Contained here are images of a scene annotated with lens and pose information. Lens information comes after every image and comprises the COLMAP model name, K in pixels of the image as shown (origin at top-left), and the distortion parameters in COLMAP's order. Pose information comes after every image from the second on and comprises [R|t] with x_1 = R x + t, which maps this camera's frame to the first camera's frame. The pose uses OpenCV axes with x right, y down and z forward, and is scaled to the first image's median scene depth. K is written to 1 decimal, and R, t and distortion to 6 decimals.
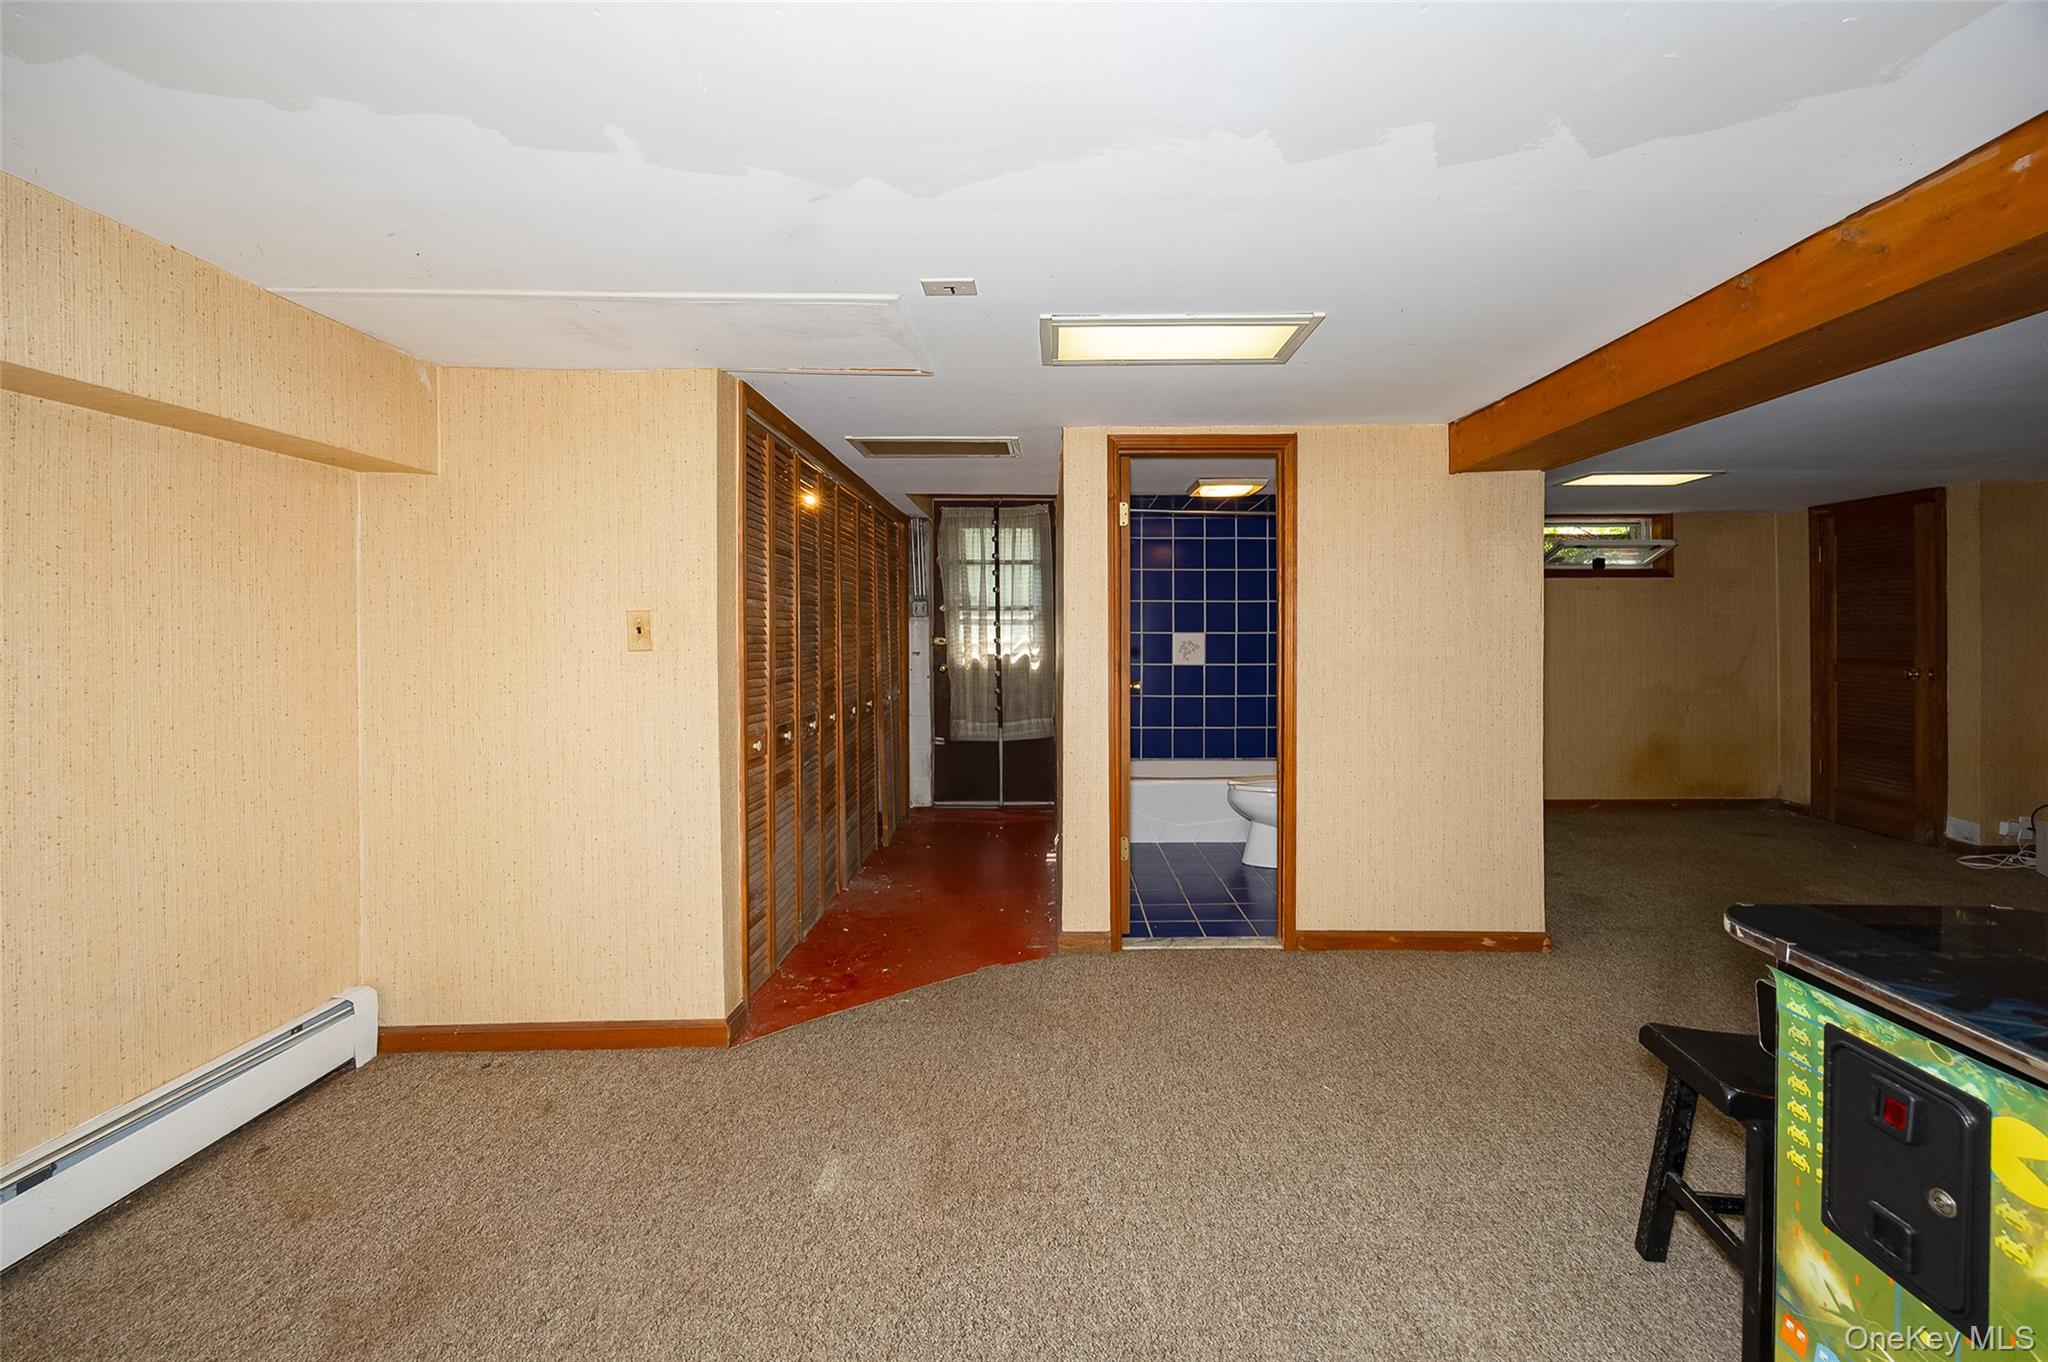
lens RADIAL K [[814.3, 0, 1048.8], [0, 814.3, 637.9], [0, 0, 1]] dist [-0.001006, 0.000183]
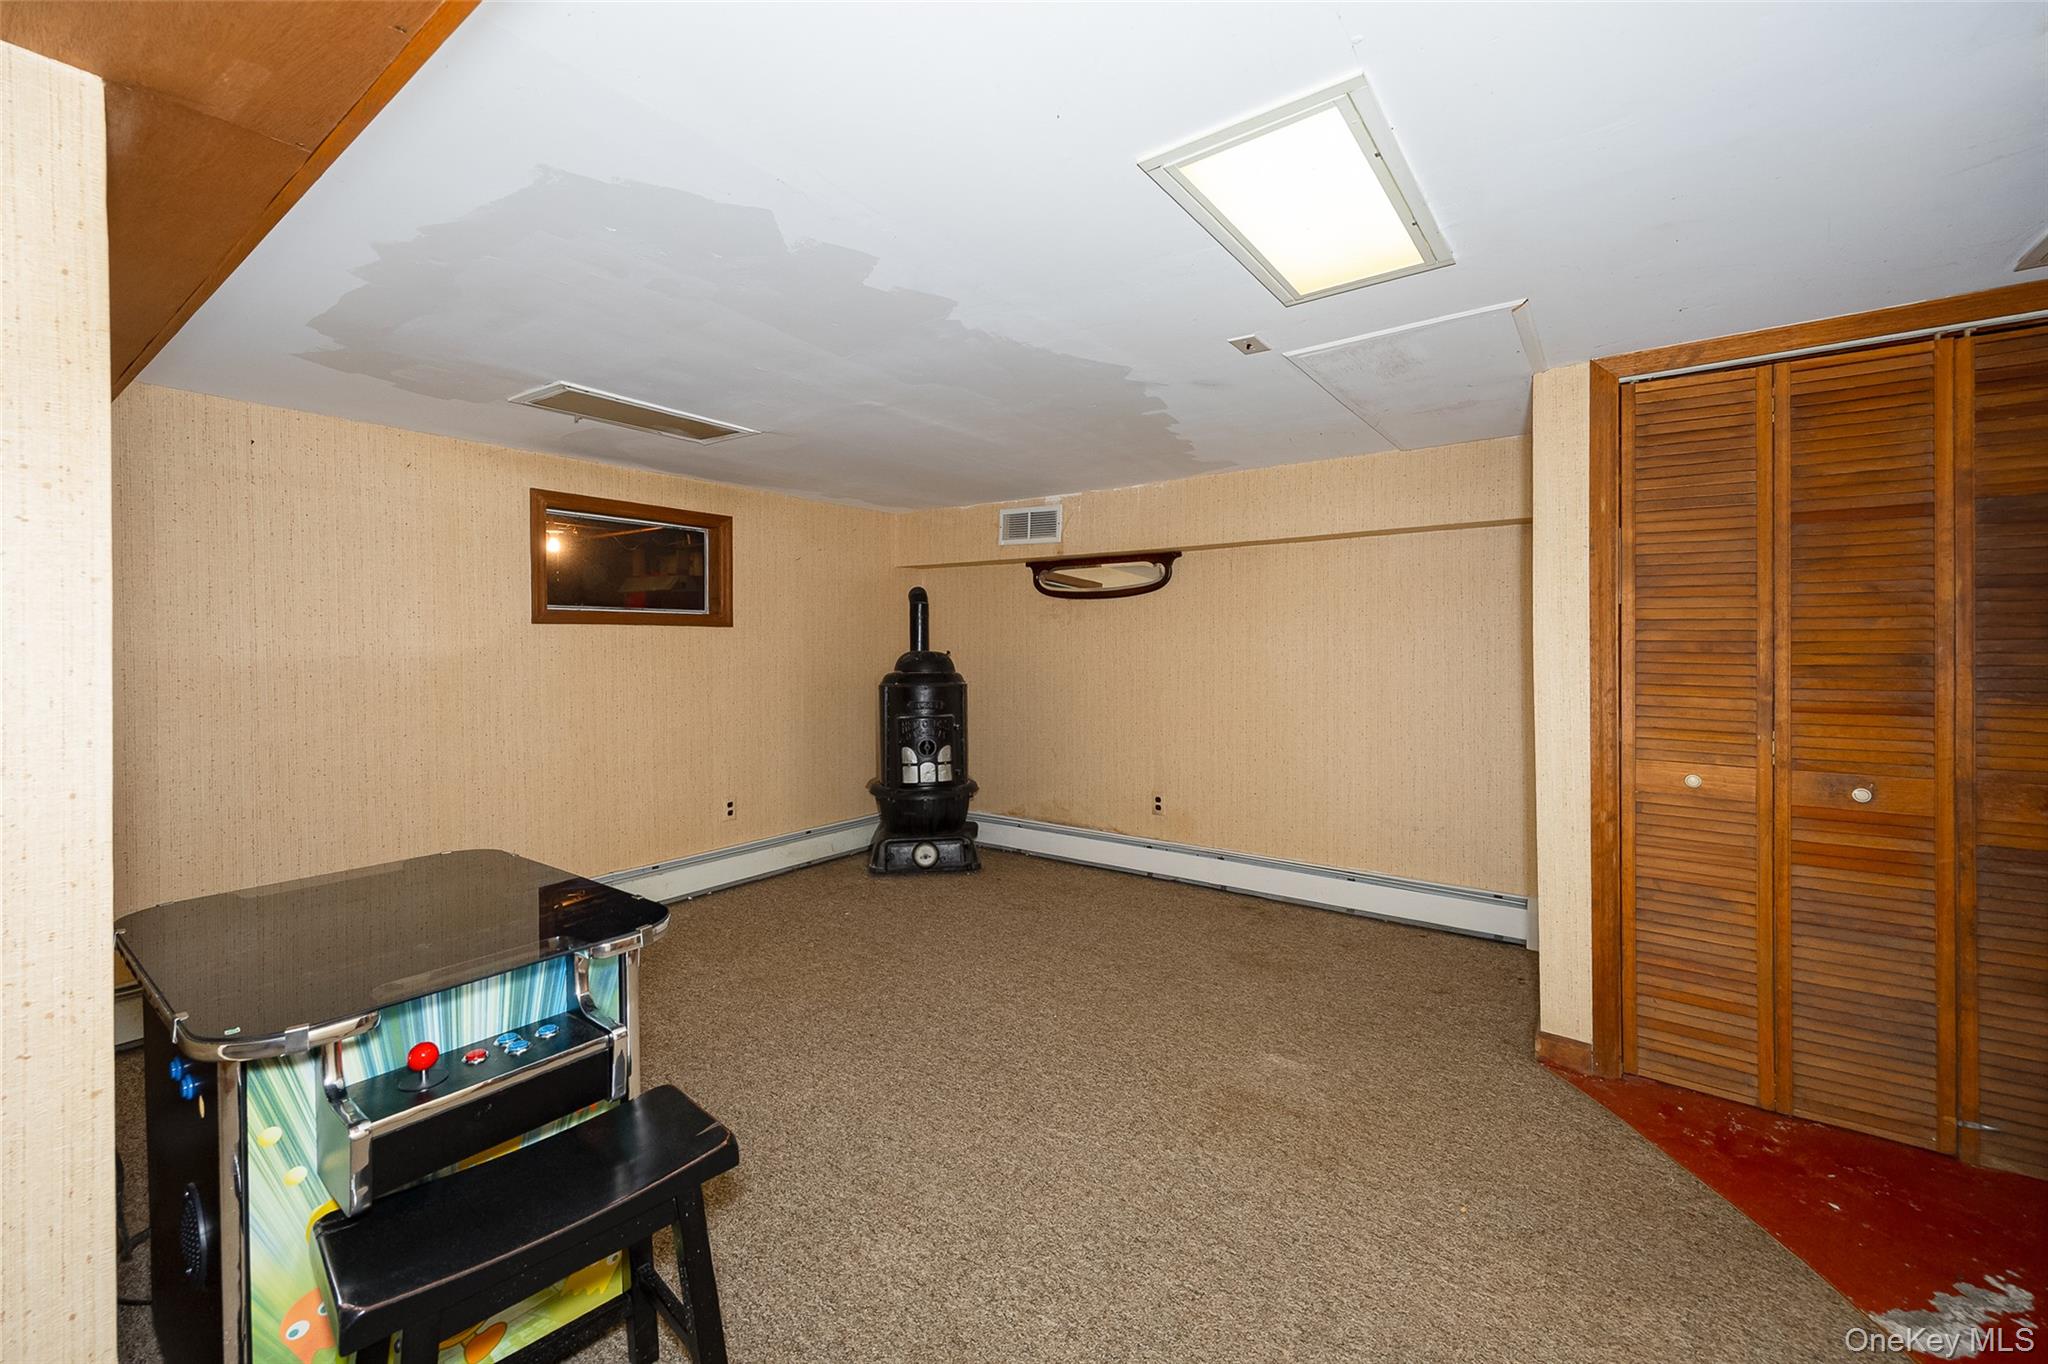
lens RADIAL K [[814.3, 0, 1030.3], [0, 814.3, 663.5], [0, 0, 1]] dist [-0.001006, 0.000183]
pose [[-0.587115, 0.017039, -0.809324, 1.018776], [0.001459, 0.999799, 0.019990, 0.002510], [0.809502, 0.010556, -0.587022, 1.446397]]
